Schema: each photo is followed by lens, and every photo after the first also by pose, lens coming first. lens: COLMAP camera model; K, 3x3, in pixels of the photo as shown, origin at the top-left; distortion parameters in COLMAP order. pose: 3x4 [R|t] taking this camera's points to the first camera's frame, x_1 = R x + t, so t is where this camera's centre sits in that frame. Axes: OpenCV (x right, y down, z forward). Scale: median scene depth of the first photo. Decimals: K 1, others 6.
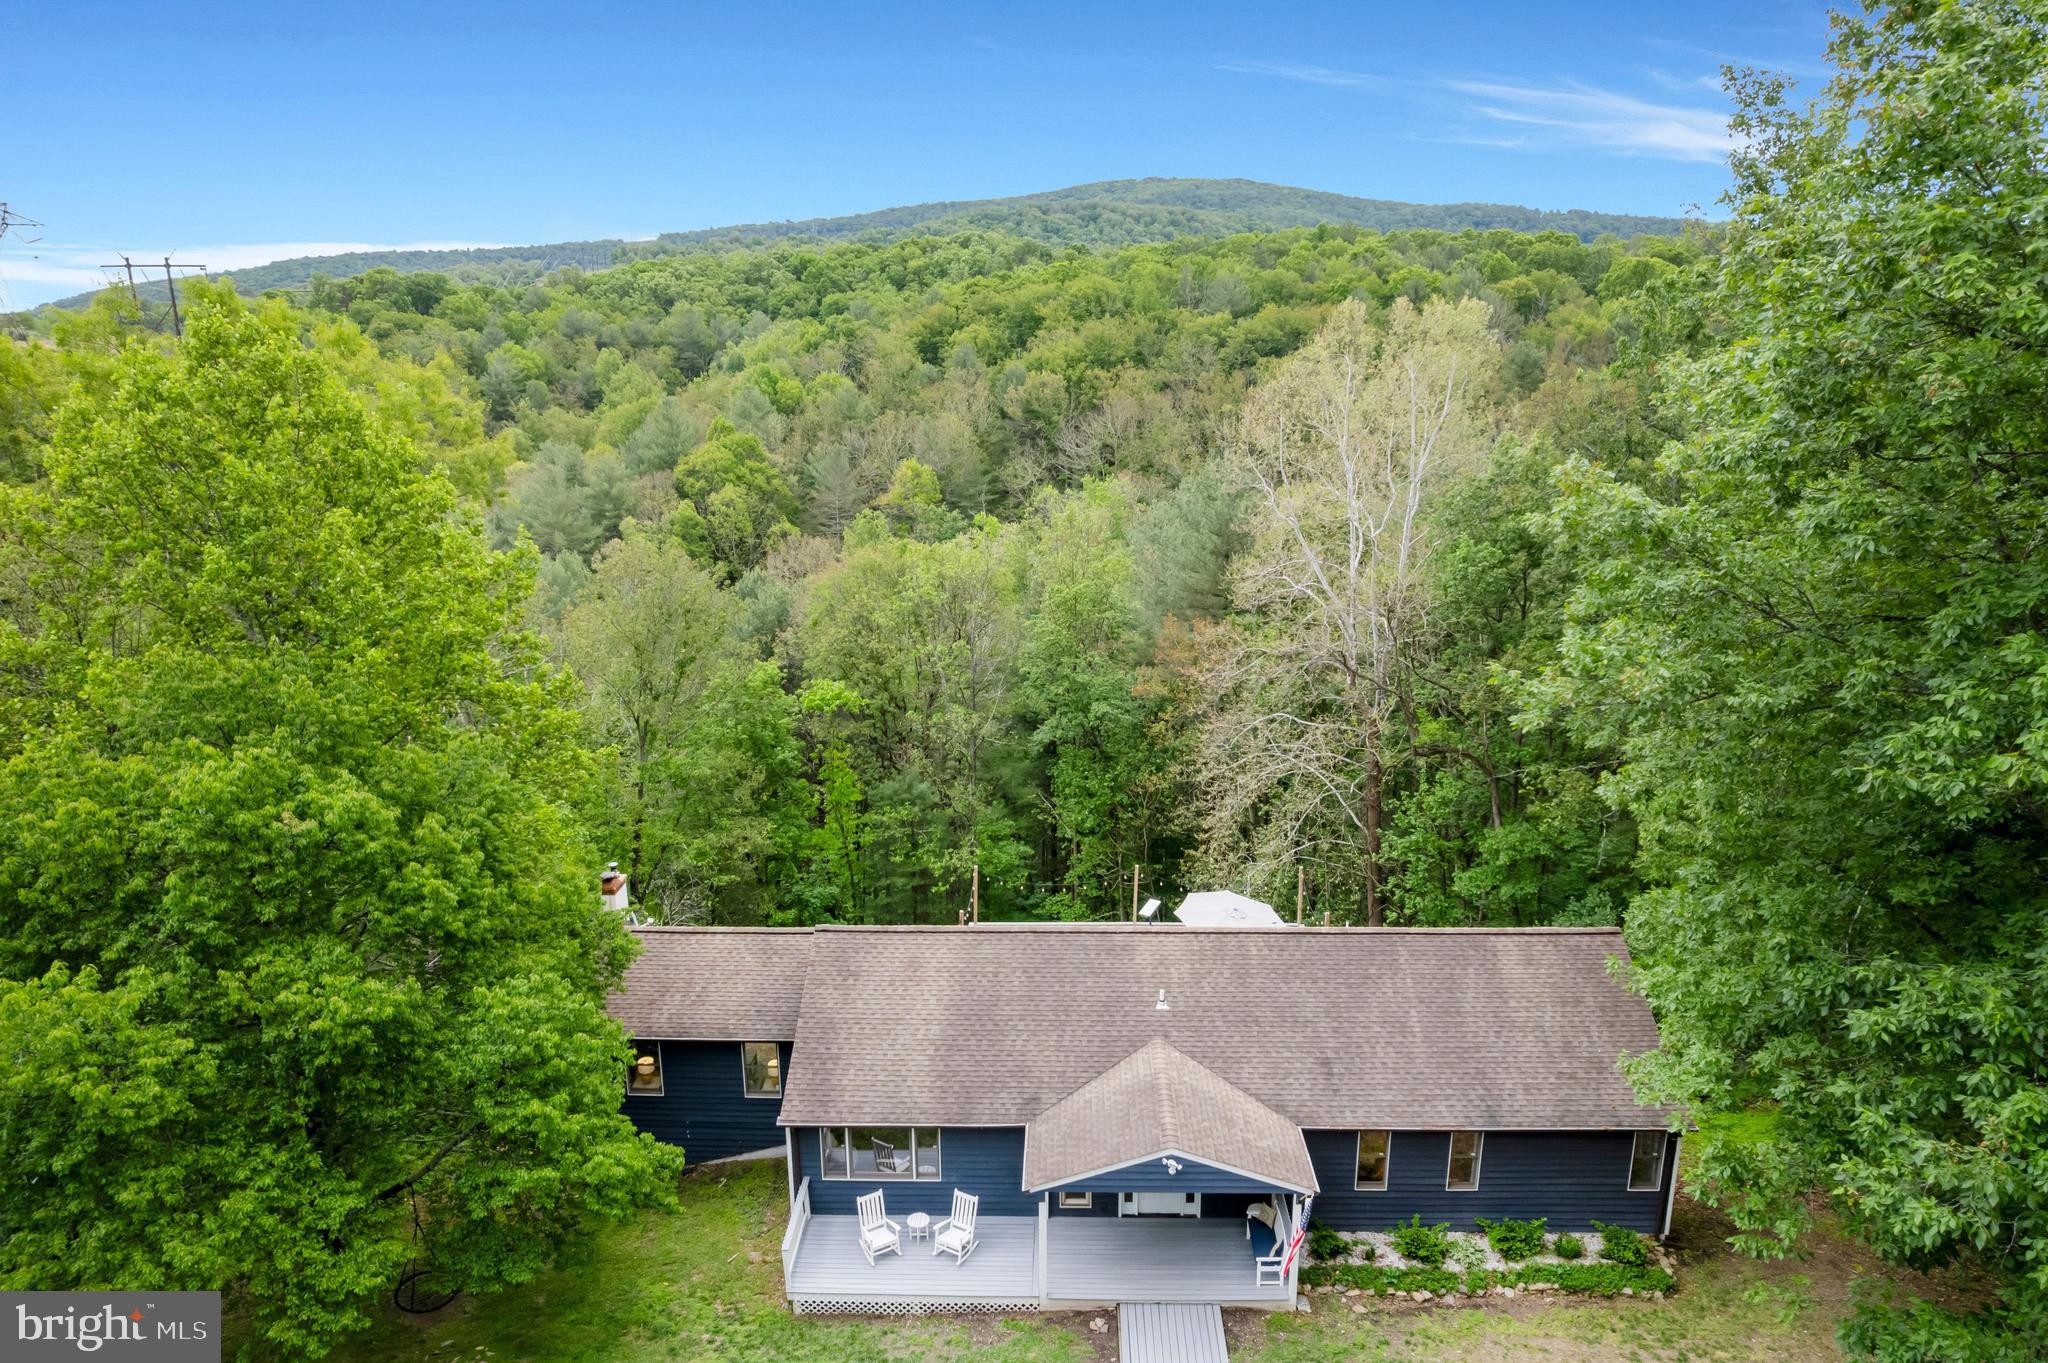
lens RADIAL K [[1311.8, 0, 1014.1], [0, 1311.8, 691.6], [0, 0, 1]] dist [-0.063041, 0.034960]
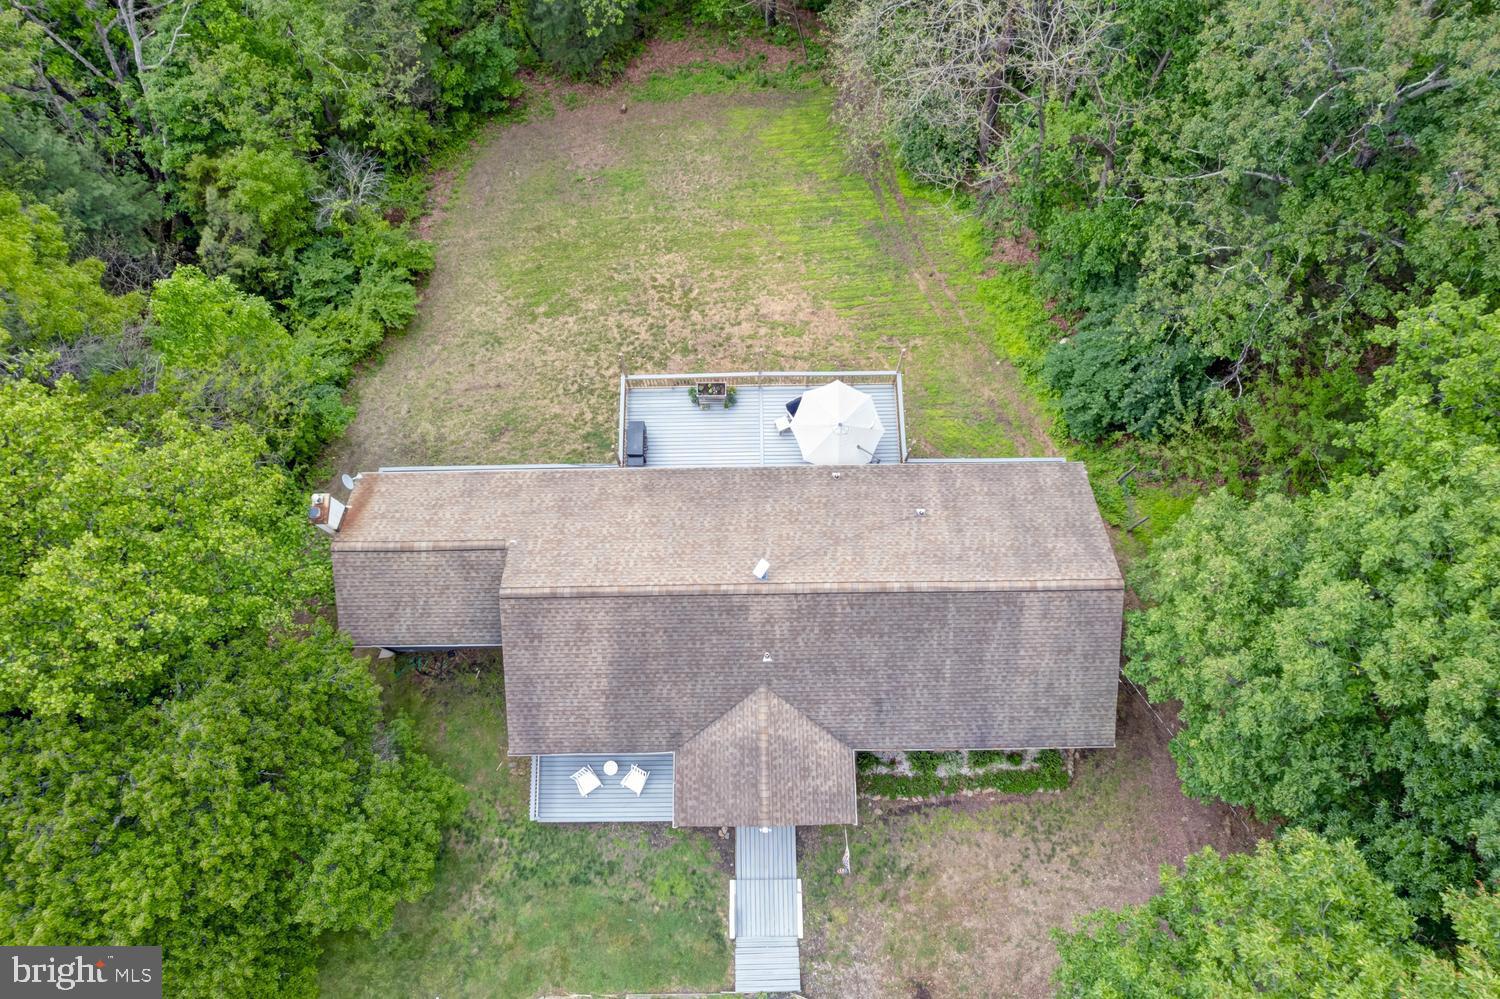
lens RADIAL K [[960.8, 0, 742.7], [0, 960.8, 506.9], [0, 0, 1]] dist [-0.063041, 0.034960]
pose [[0.998797, -0.048574, 0.006740, 0.095191], [0.019473, 0.518994, 0.854556, -0.753892], [-0.045008, -0.853397, 0.519316, 0.658595]]
